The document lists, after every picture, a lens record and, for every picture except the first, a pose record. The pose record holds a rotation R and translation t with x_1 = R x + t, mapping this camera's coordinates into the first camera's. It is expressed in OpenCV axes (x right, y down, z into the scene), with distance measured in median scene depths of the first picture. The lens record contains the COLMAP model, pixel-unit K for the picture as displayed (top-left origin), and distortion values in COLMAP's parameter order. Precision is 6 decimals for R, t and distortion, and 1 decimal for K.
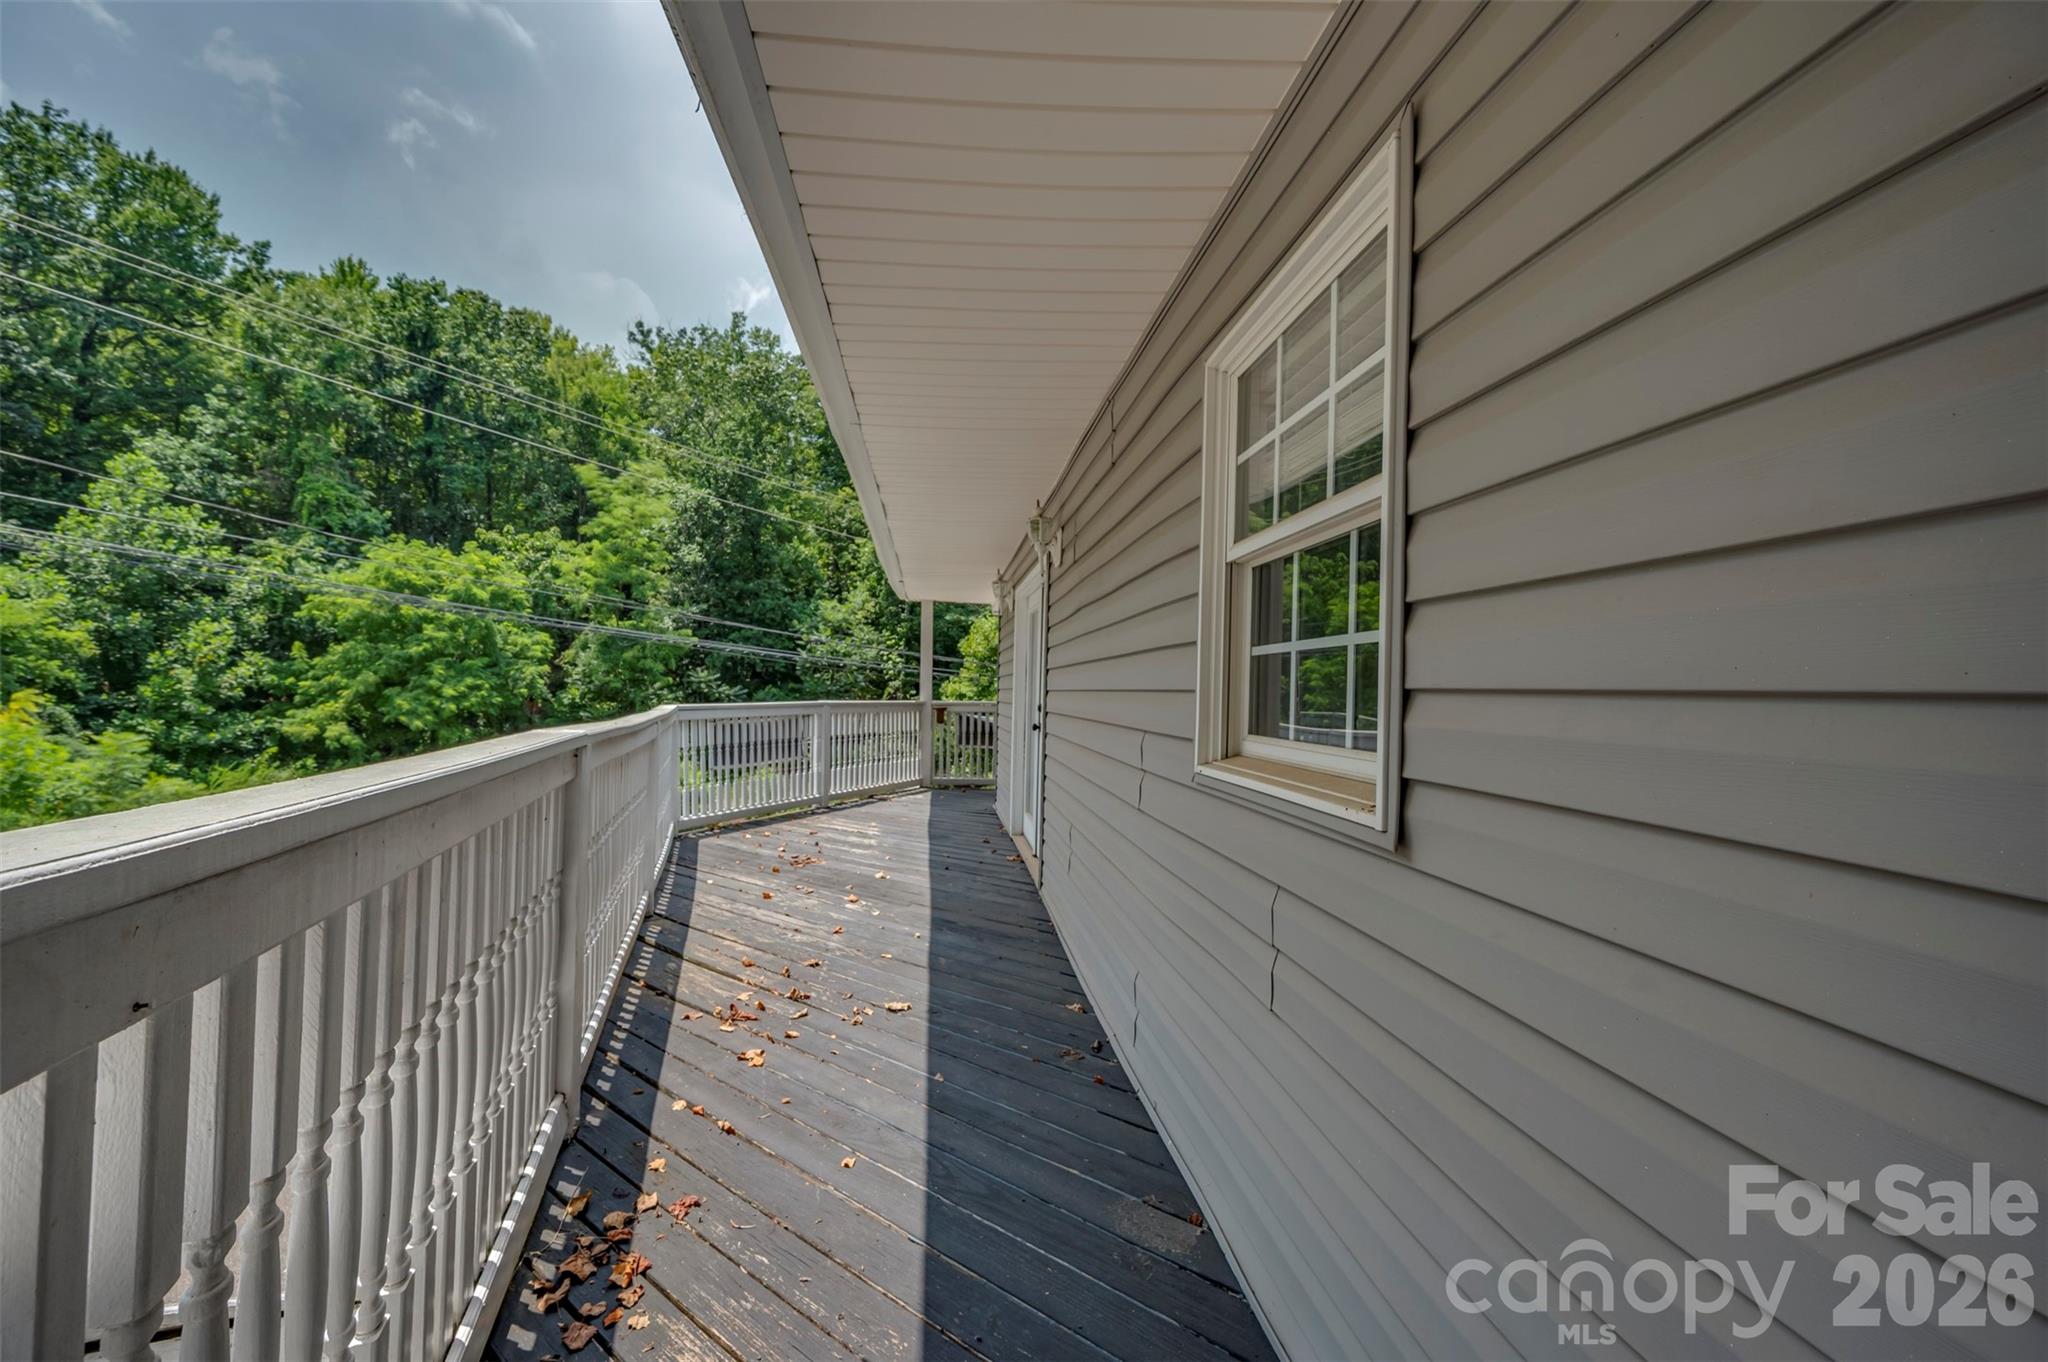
lens RADIAL K [[833.9, 0, 1032.5], [0, 833.9, 664.7], [0, 0, 1]] dist [-0.000807, 0.000124]
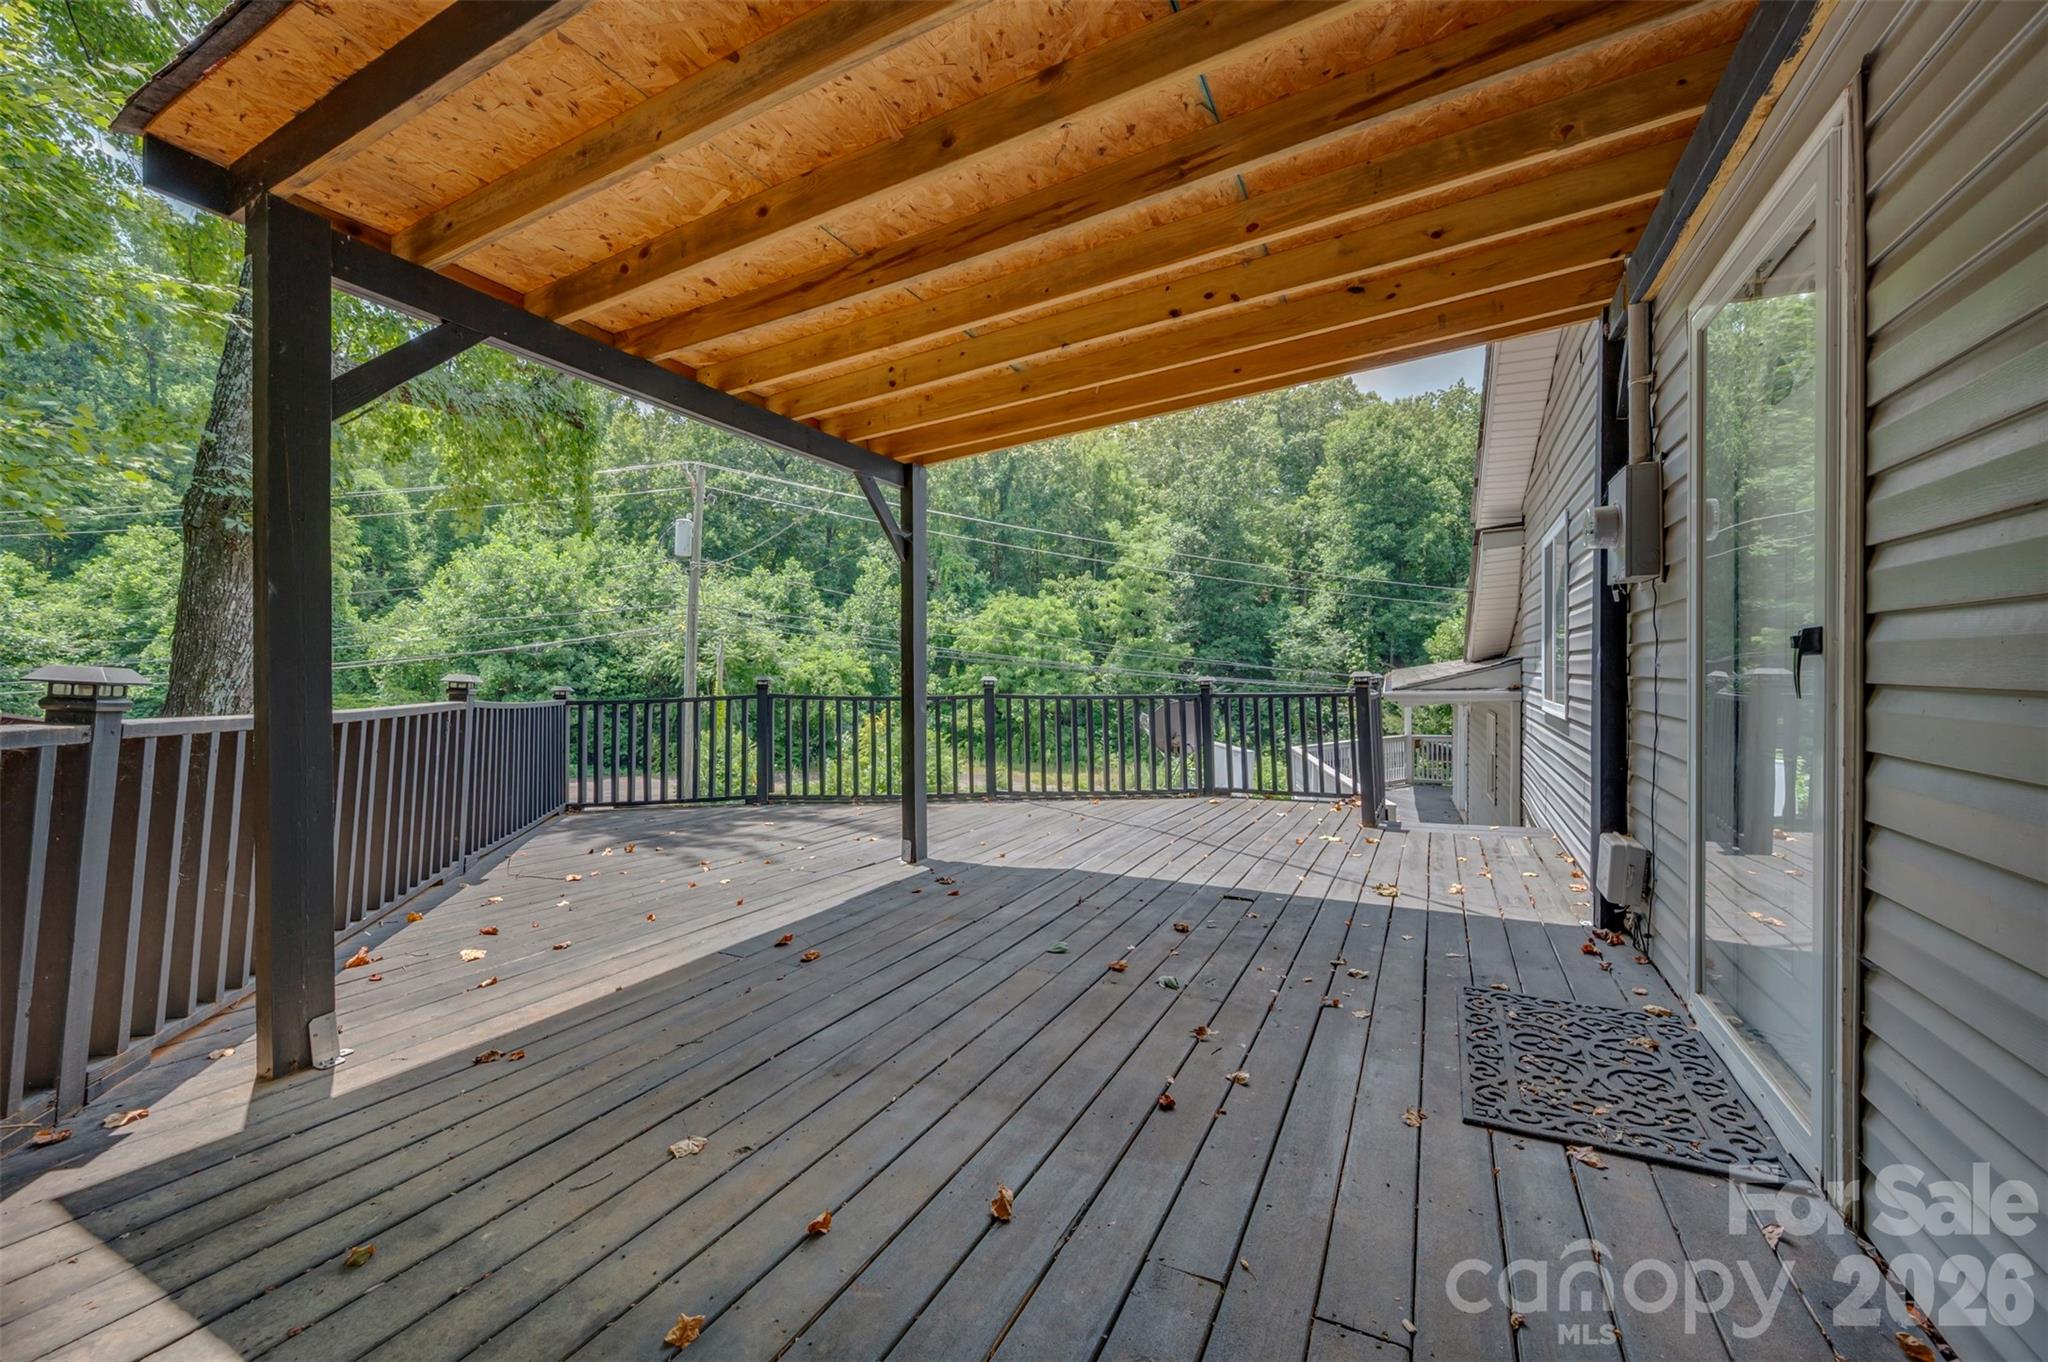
lens RADIAL K [[833.9, 0, 1032.5], [0, 833.9, 664.7], [0, 0, 1]] dist [-0.000807, 0.000124]
pose [[0.863451, -0.027740, -0.503670, 0.019239], [0.039608, 0.999132, 0.012872, -0.037540], [0.502876, -0.031064, 0.863800, -0.218826]]
